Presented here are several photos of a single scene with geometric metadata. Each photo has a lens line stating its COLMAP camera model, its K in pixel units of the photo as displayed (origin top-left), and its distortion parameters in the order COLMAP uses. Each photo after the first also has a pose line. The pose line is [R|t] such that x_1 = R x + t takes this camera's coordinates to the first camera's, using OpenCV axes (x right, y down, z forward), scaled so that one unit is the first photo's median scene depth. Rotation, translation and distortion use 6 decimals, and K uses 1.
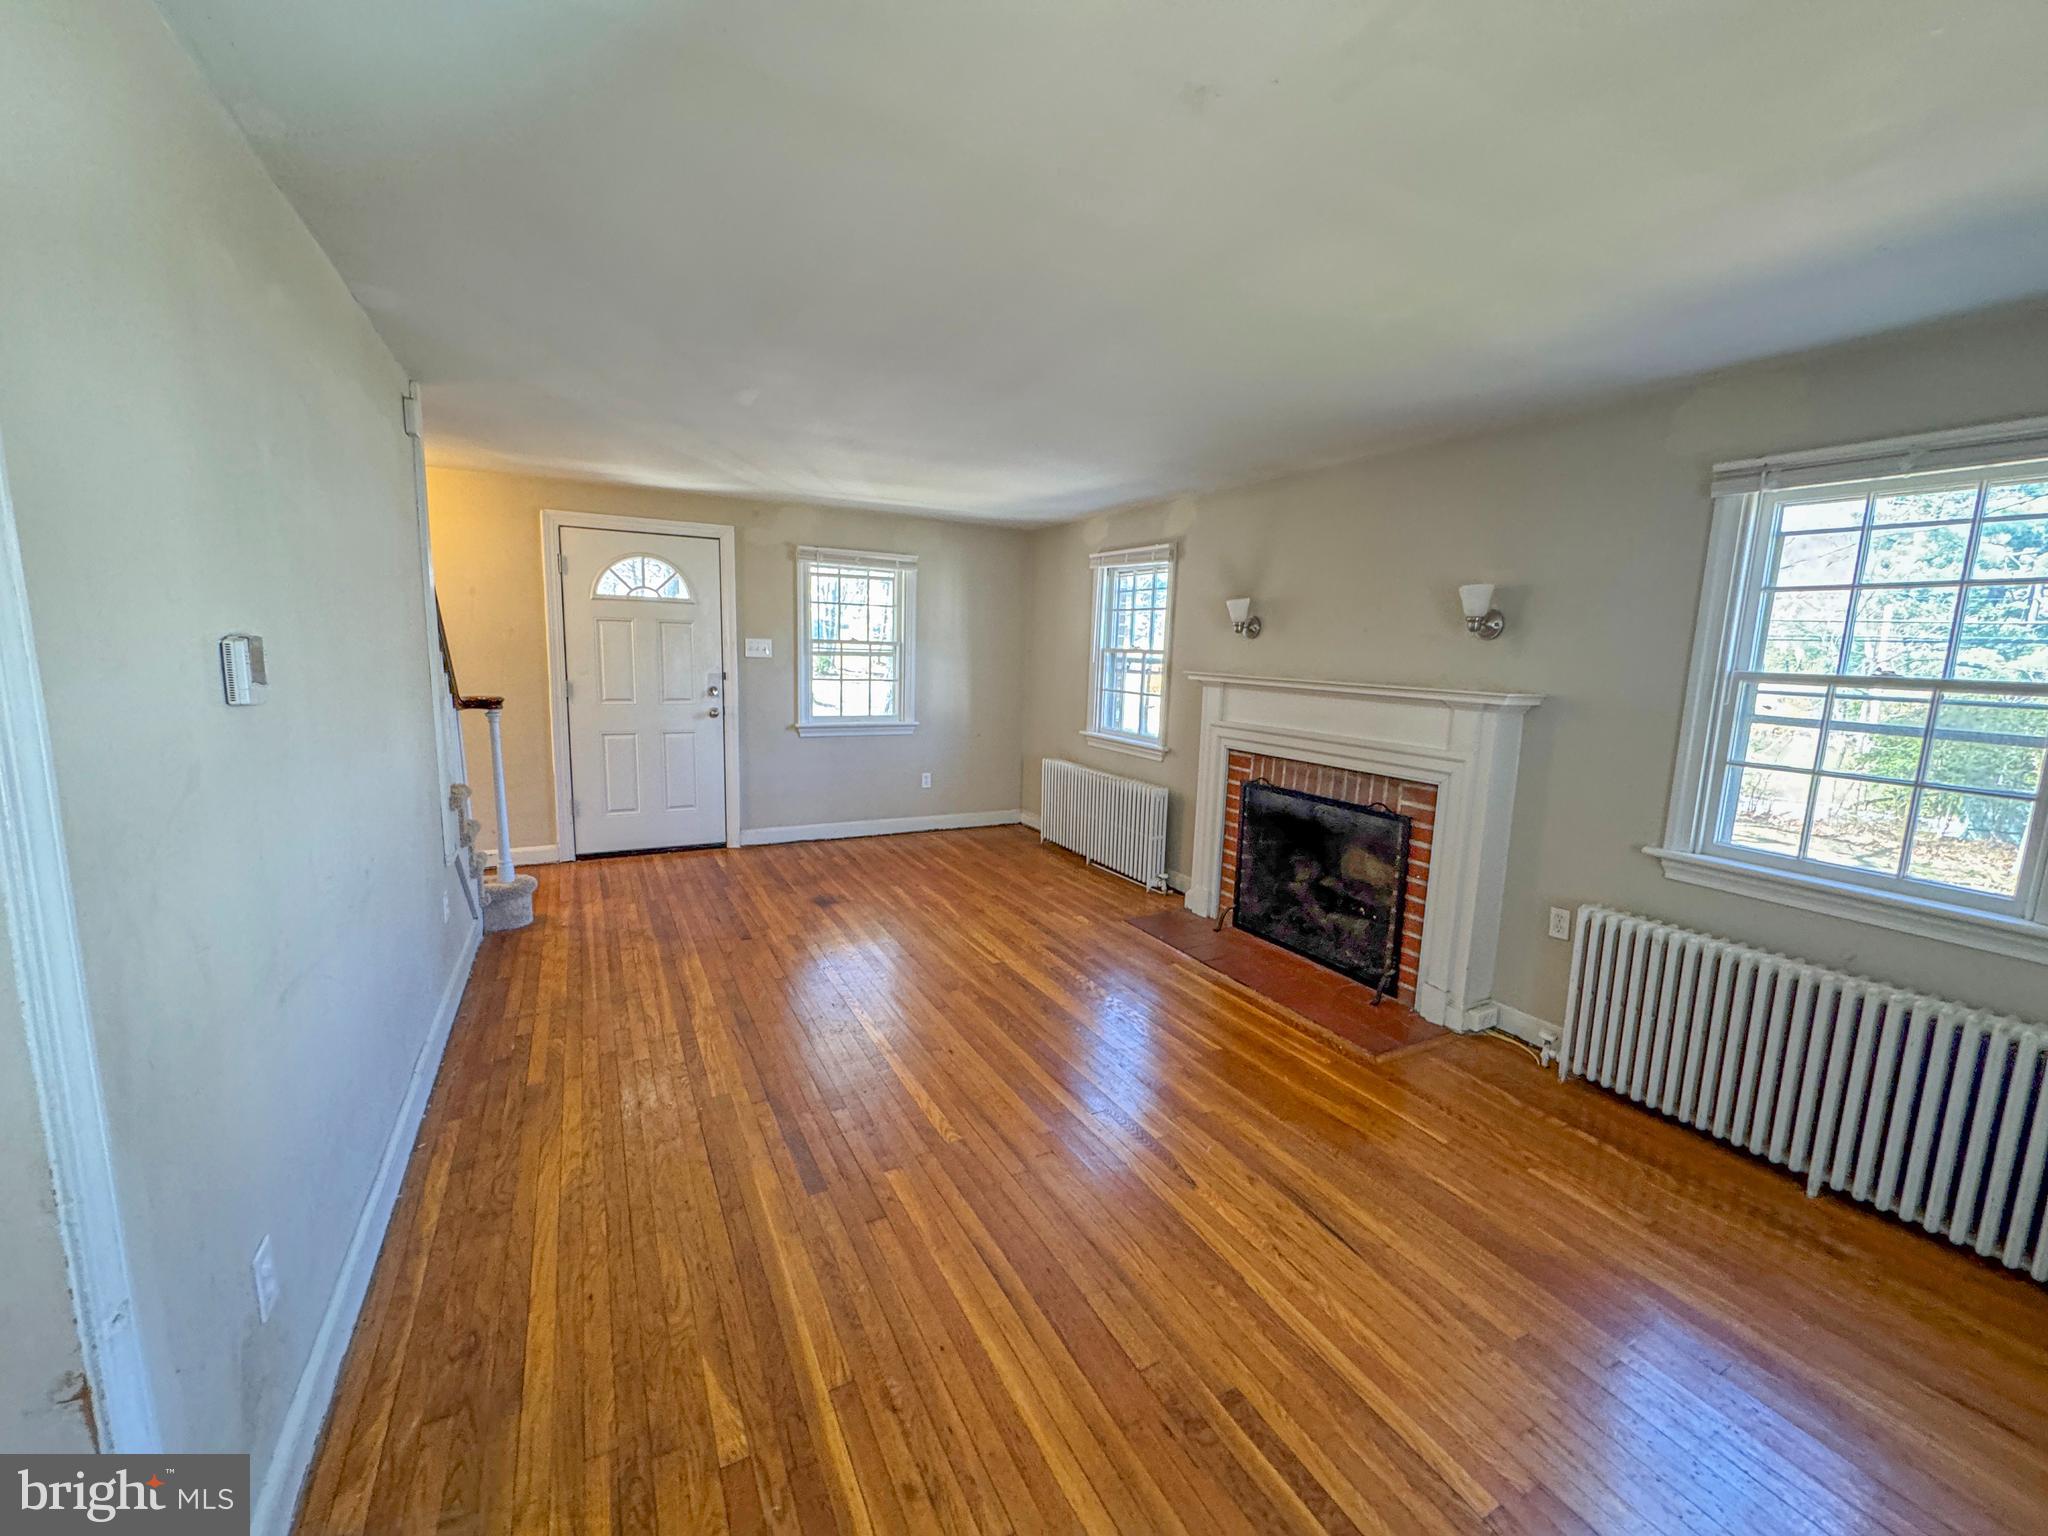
lens RADIAL K [[826.0, 0, 1011.4], [0, 826.0, 761.8], [0, 0, 1]] dist [-0.002253, -0.000134]
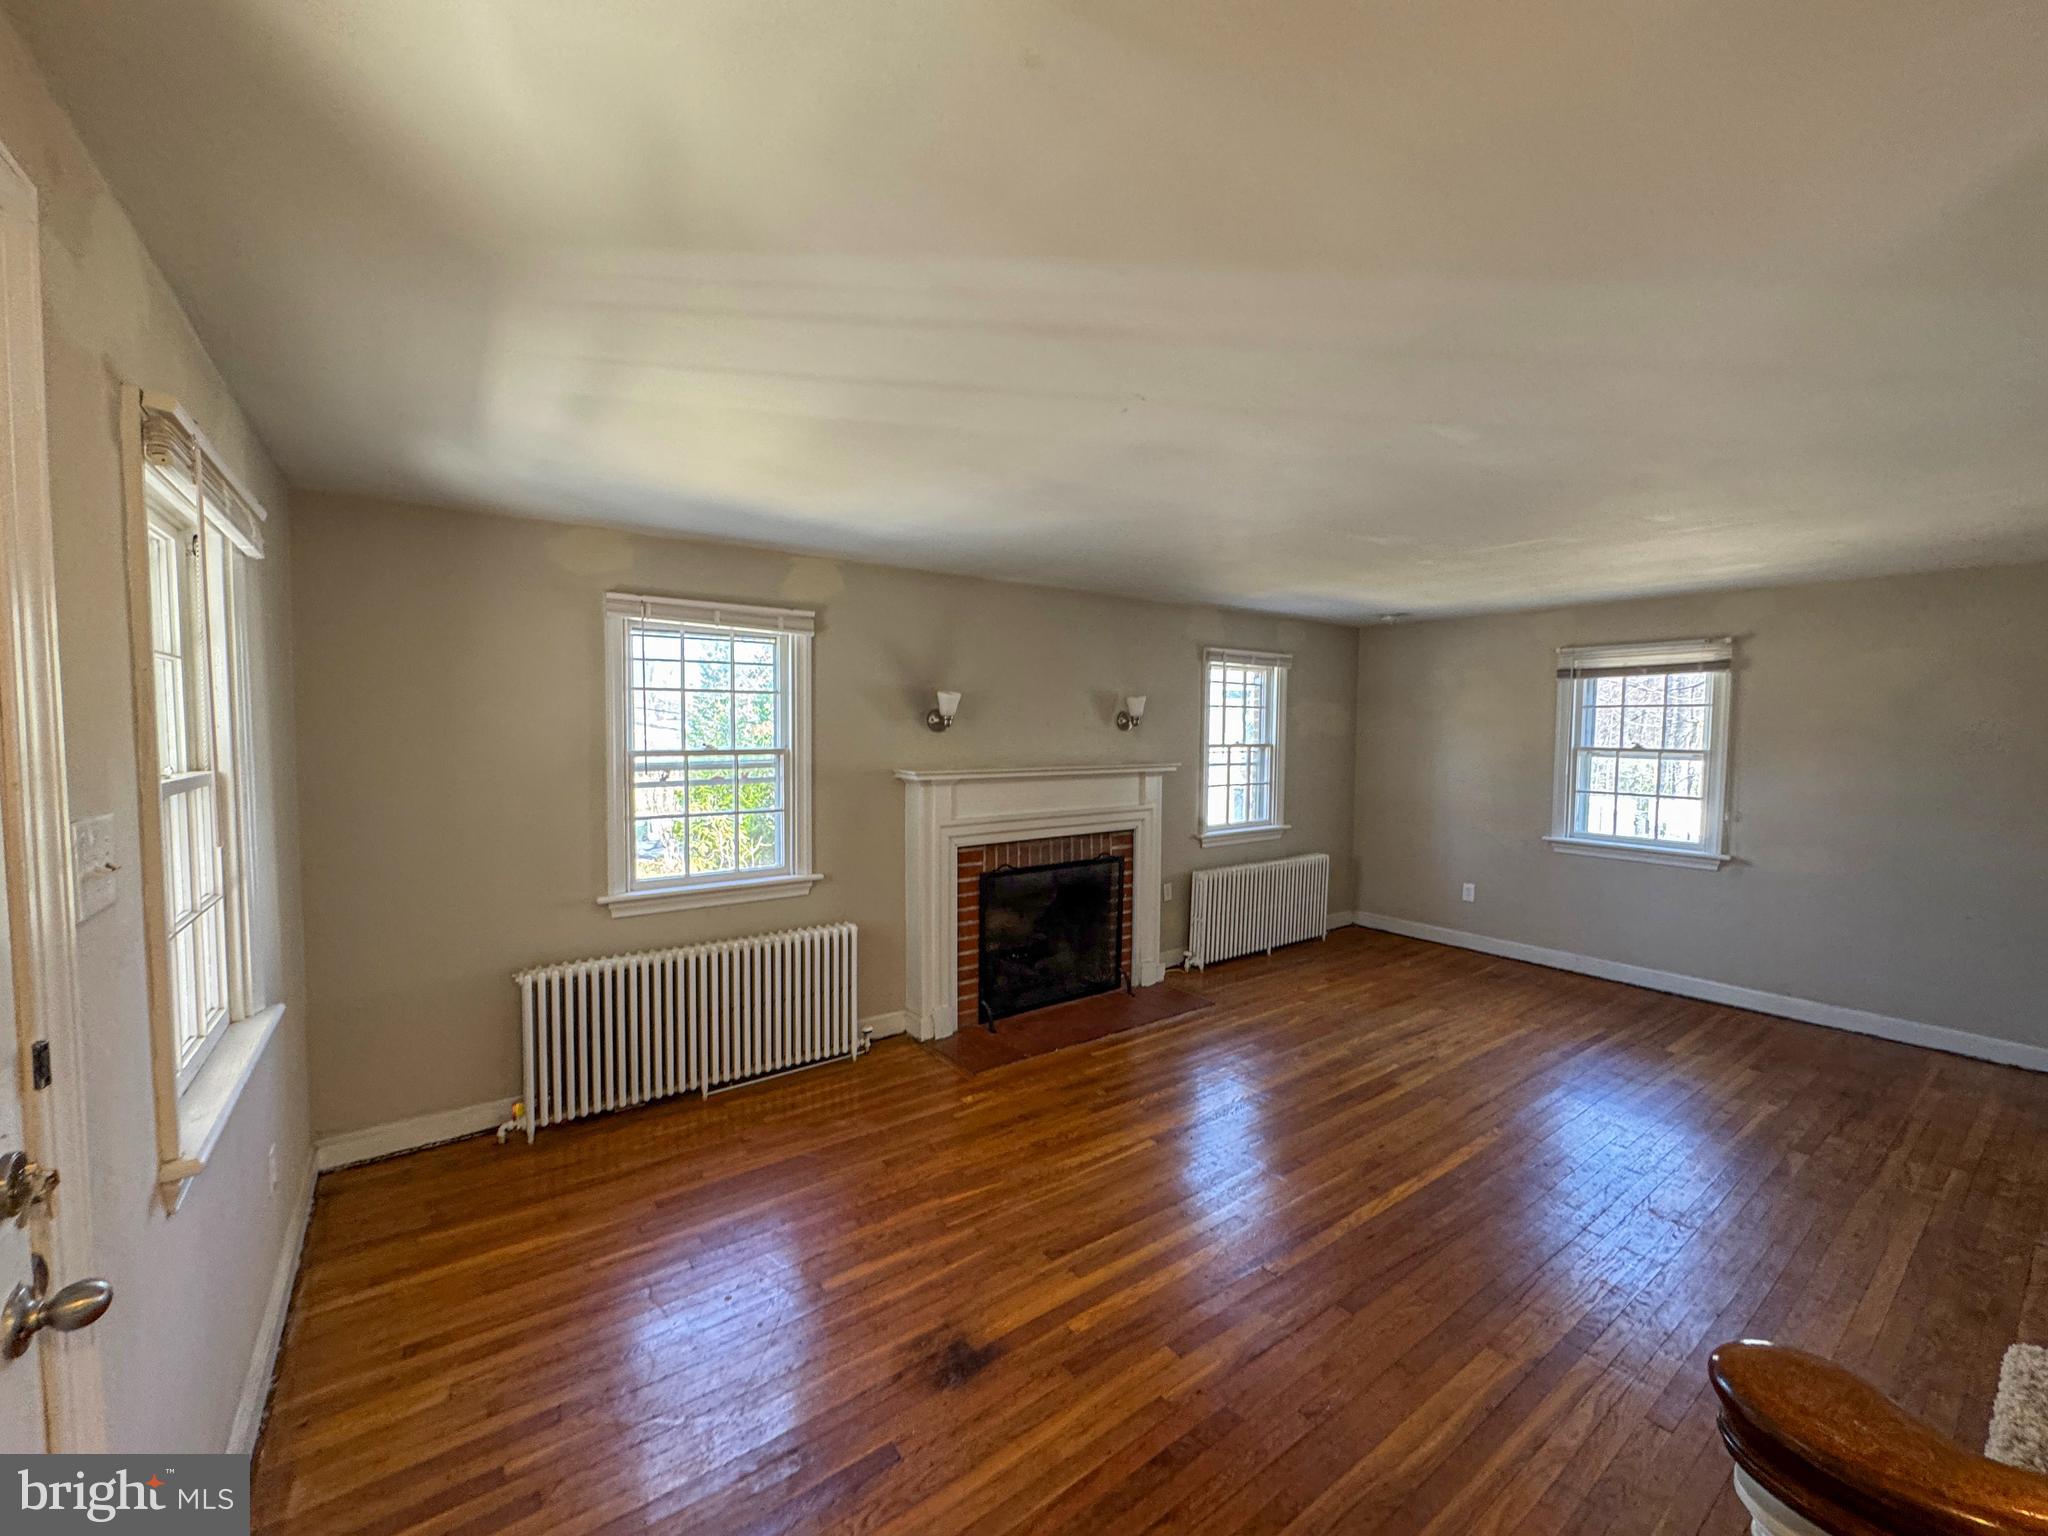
lens RADIAL K [[826.0, 0, 1021.5], [0, 826.0, 767.8], [0, 0, 1]] dist [-0.002253, -0.000134]
pose [[-0.152345, -0.085853, 0.984591, -0.731461], [0.128124, 0.986098, 0.105809, -0.213424], [-0.979987, 0.142269, -0.139227, 1.129552]]
